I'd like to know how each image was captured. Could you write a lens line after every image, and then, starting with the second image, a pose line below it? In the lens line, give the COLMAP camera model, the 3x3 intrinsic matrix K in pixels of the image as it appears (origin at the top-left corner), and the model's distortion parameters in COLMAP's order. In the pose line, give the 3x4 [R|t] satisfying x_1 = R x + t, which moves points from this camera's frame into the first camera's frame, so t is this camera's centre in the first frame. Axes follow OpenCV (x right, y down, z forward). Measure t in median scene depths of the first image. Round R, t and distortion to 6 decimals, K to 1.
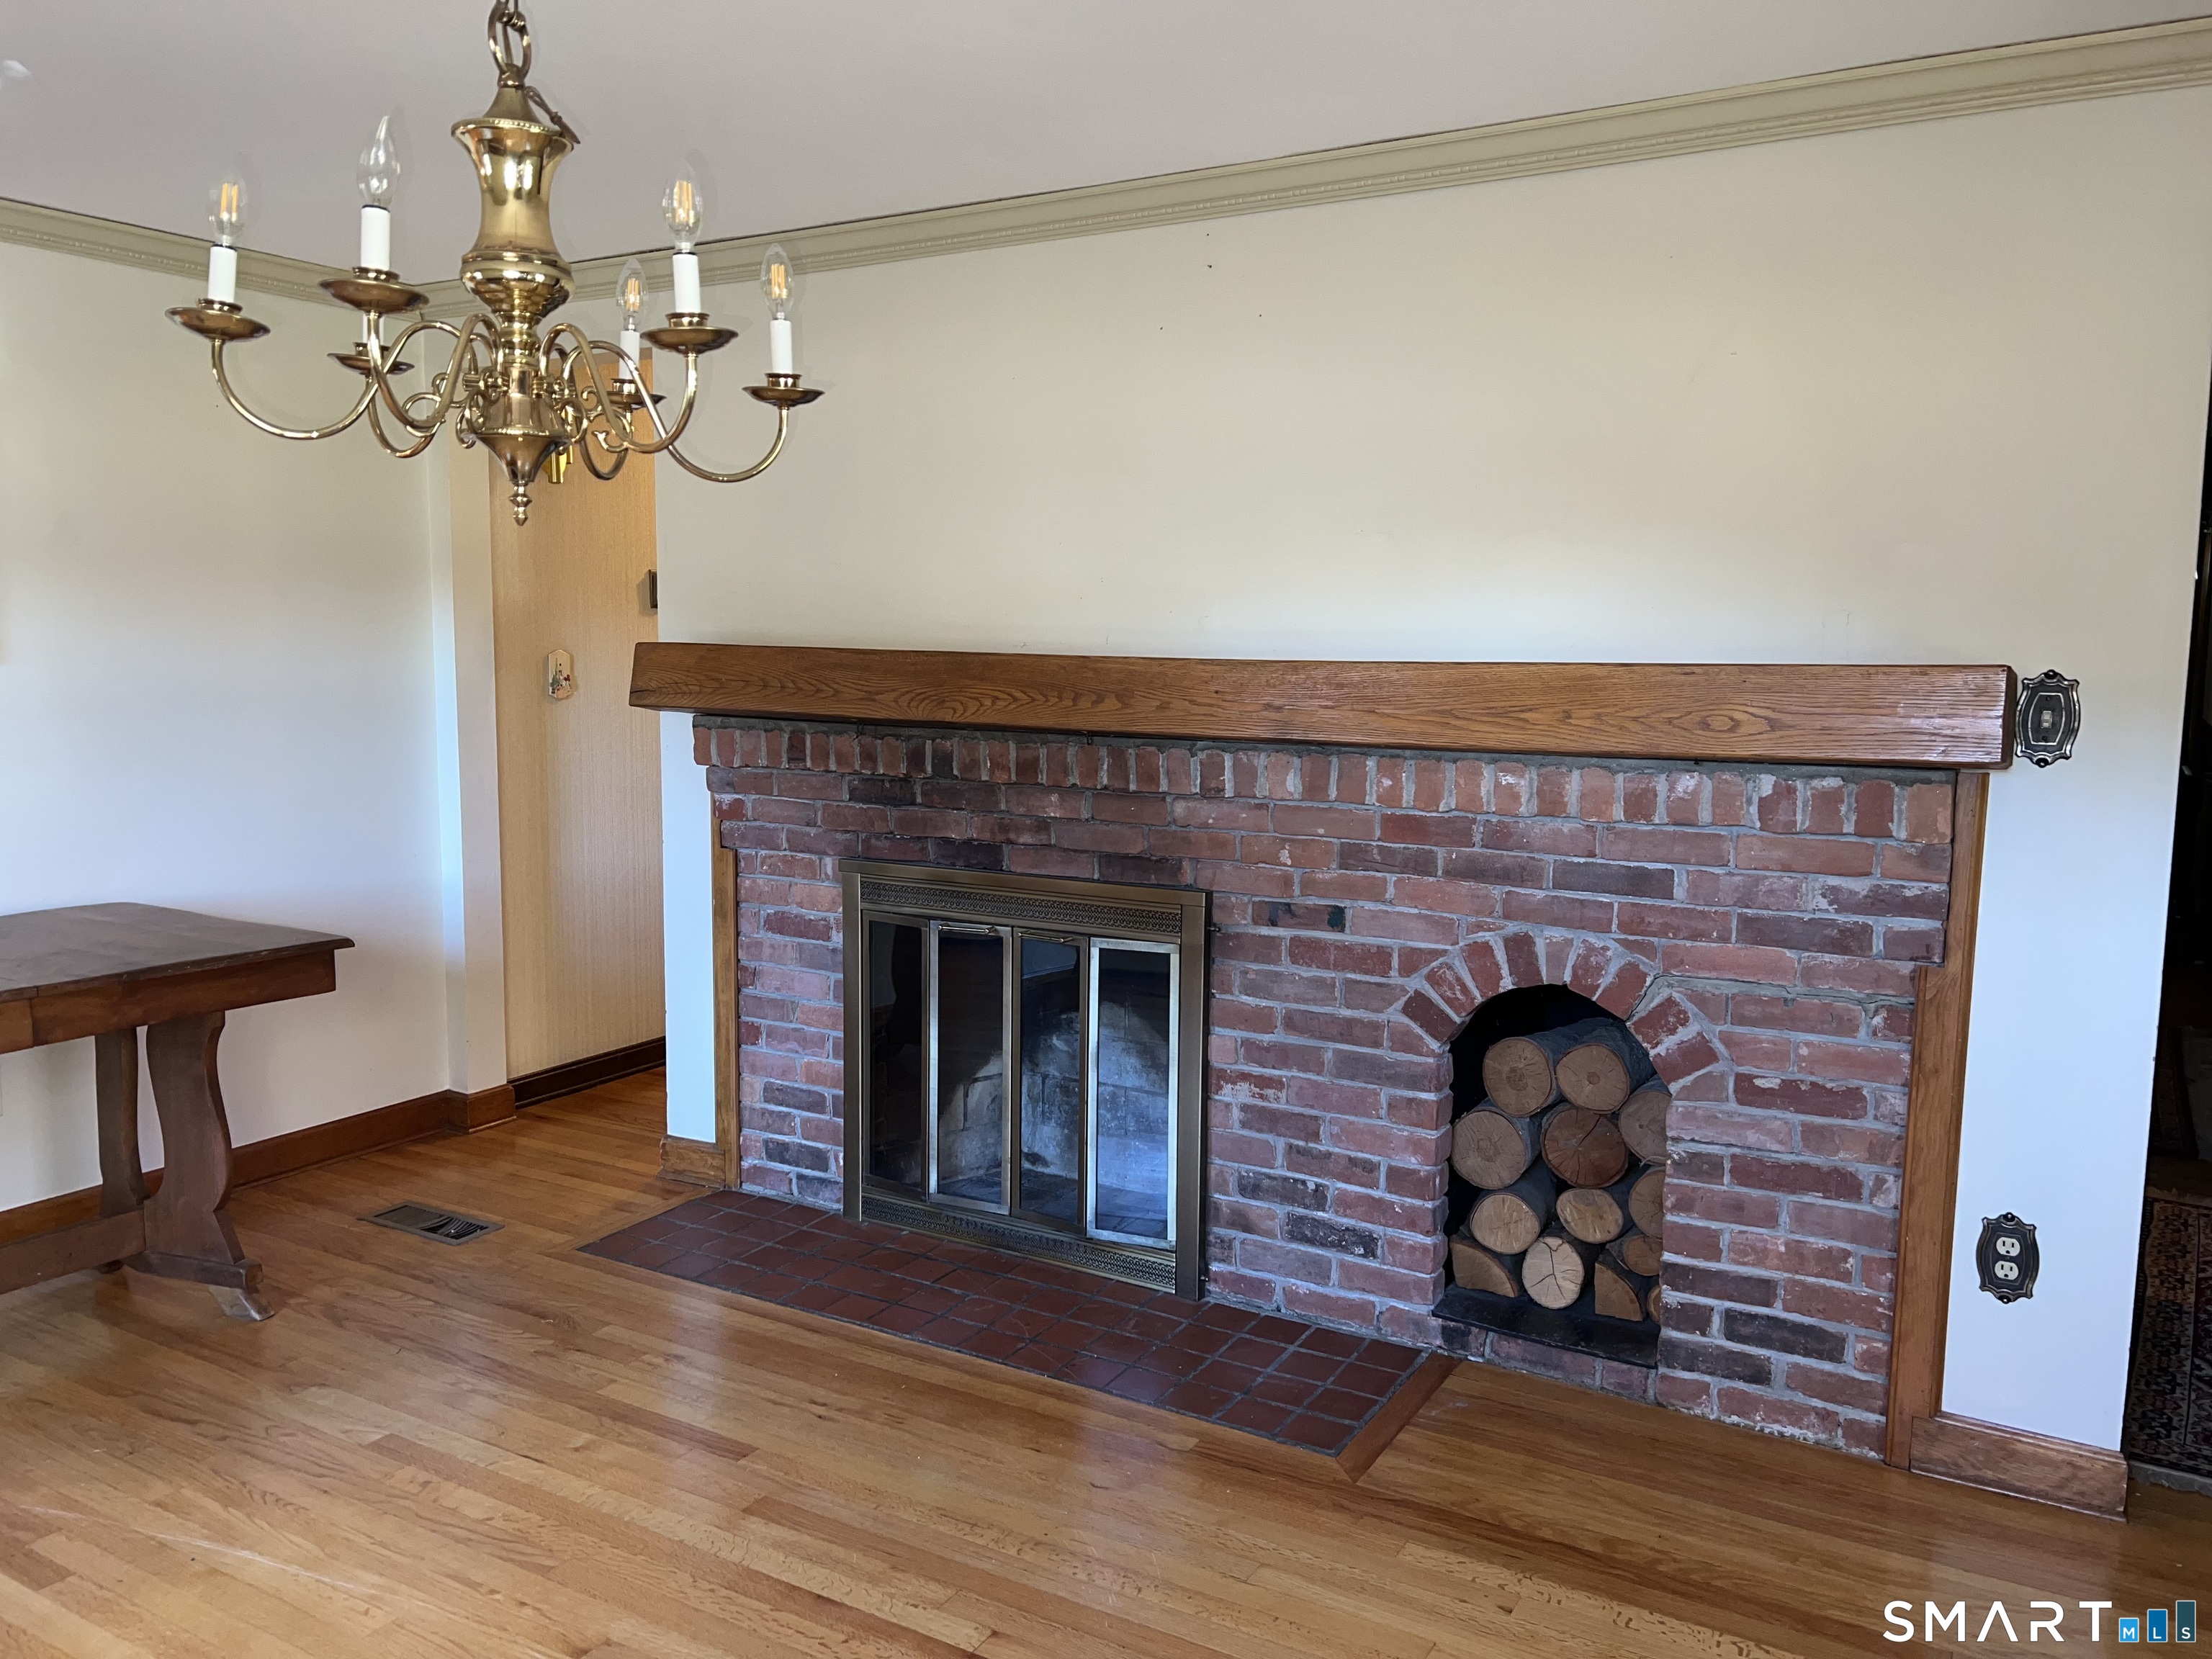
lens RADIAL K [[1667.5, 0, 1105.7], [0, 1667.5, 827.2], [0, 0, 1]] dist [-0.015921, -0.039260]
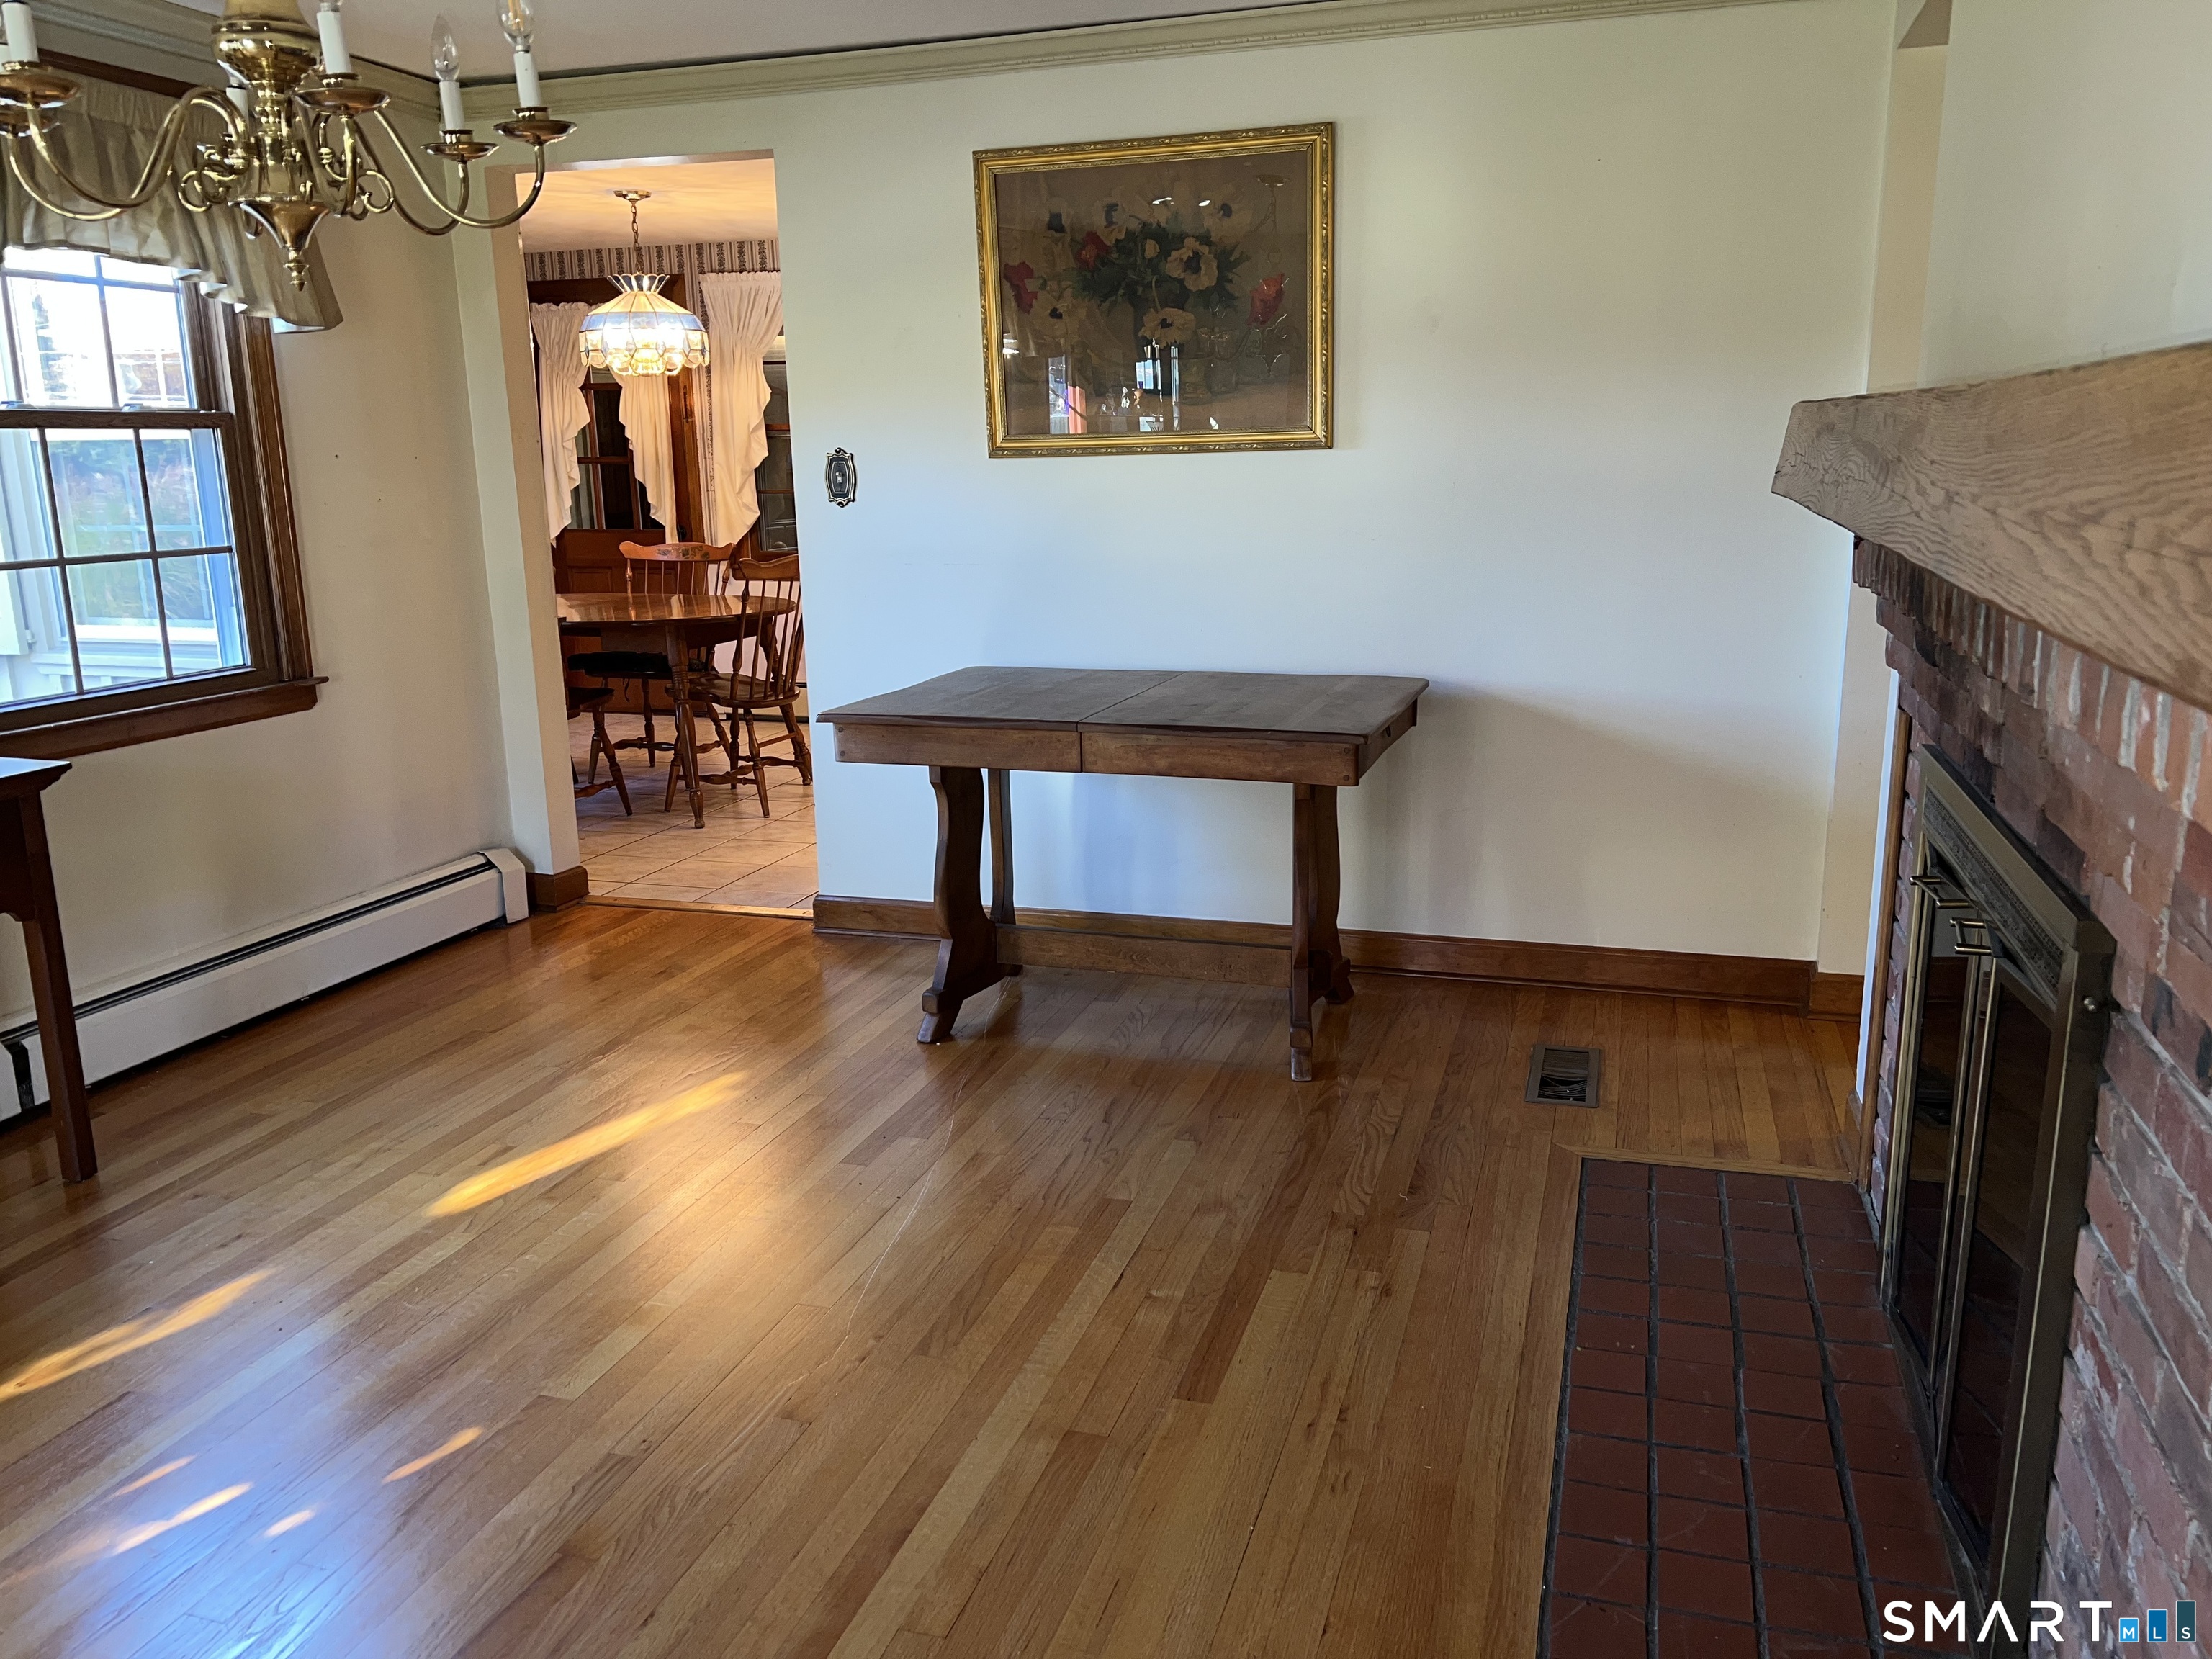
lens RADIAL K [[1667.5, 0, 1103.0], [0, 1667.5, 829.6], [0, 0, 1]] dist [-0.015921, -0.039260]
pose [[0.212767, 0.202861, -0.955813, 0.360317], [-0.097397, 0.977742, 0.185834, -0.029490], [0.972237, 0.053554, 0.227789, 0.552393]]
